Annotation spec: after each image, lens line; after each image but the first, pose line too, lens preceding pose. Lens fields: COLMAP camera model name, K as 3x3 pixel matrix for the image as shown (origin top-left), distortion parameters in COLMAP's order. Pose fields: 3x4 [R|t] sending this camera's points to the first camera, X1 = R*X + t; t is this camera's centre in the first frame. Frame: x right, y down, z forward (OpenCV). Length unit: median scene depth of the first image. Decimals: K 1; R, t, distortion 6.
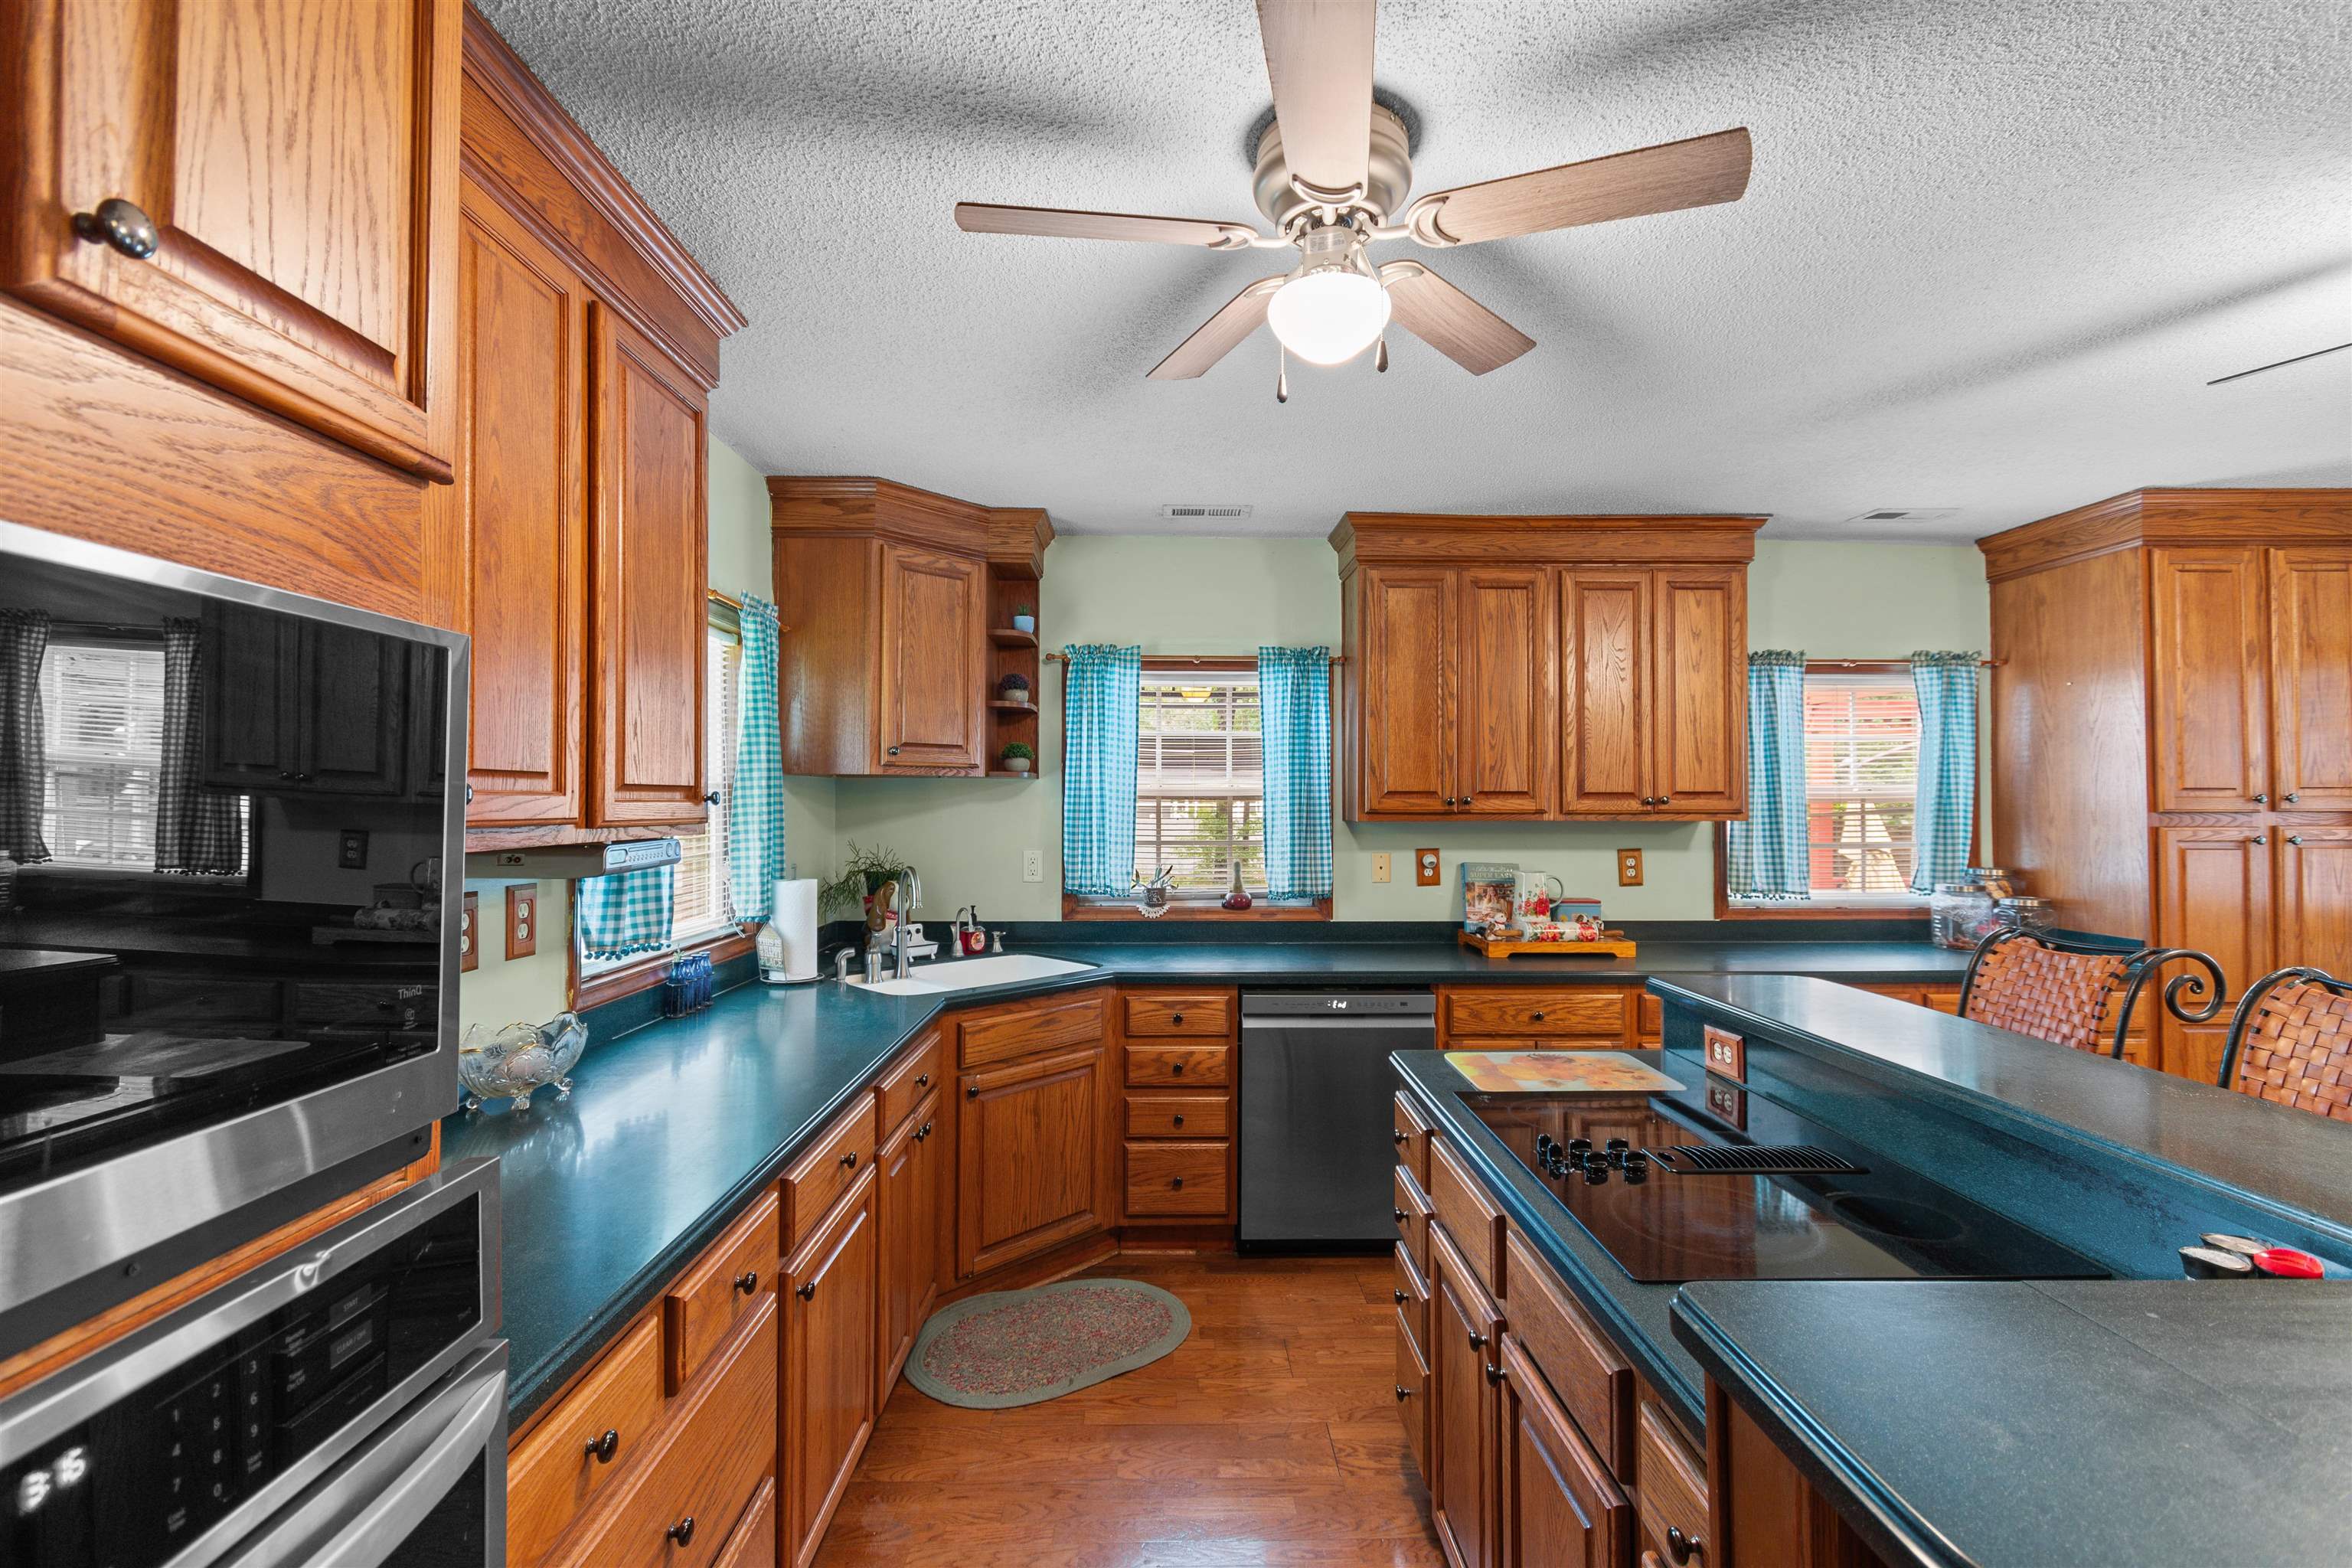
lens RADIAL K [[1034.1, 0, 1189.7], [0, 1034.1, 782.2], [0, 0, 1]] dist [0.001724, -0.000056]
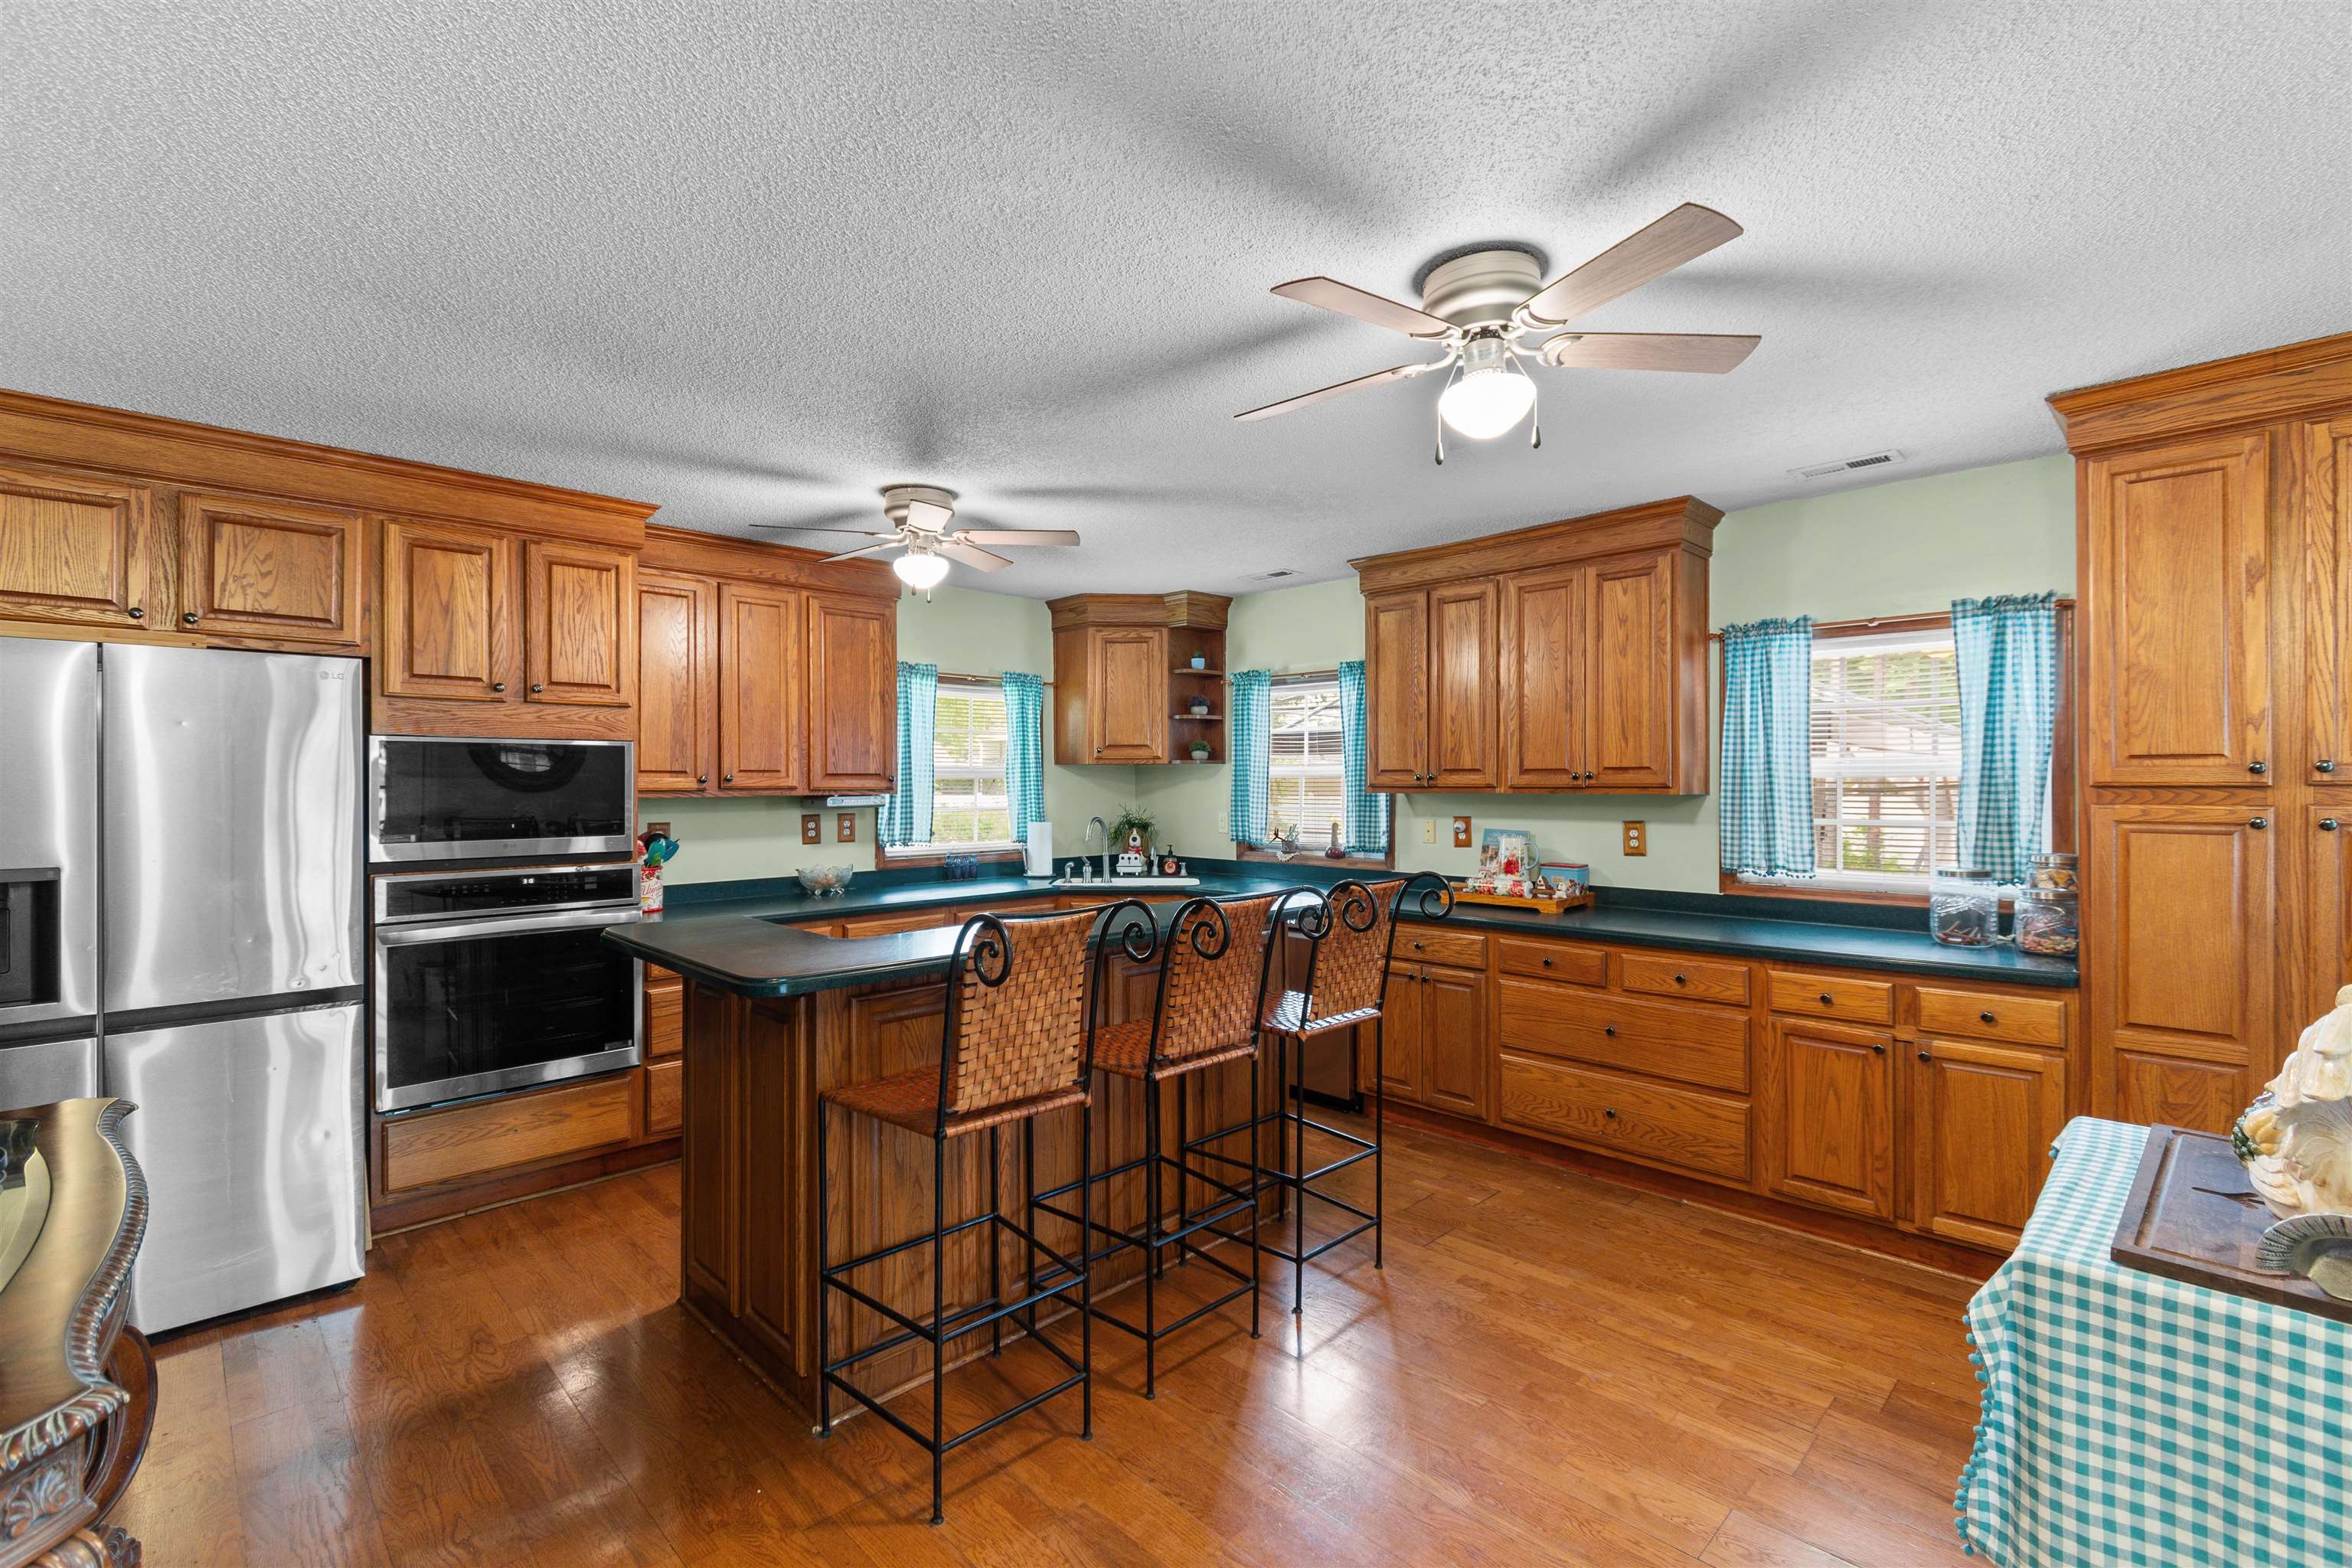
lens RADIAL K [[1034.1, 0, 1181.8], [0, 1034.1, 783.5], [0, 0, 1]] dist [0.001724, -0.000056]
pose [[0.685505, -0.001500, -0.728067, 0.956981], [0.018428, 0.999713, 0.015291, 0.001100], [0.727835, -0.023899, 0.685336, -0.072036]]
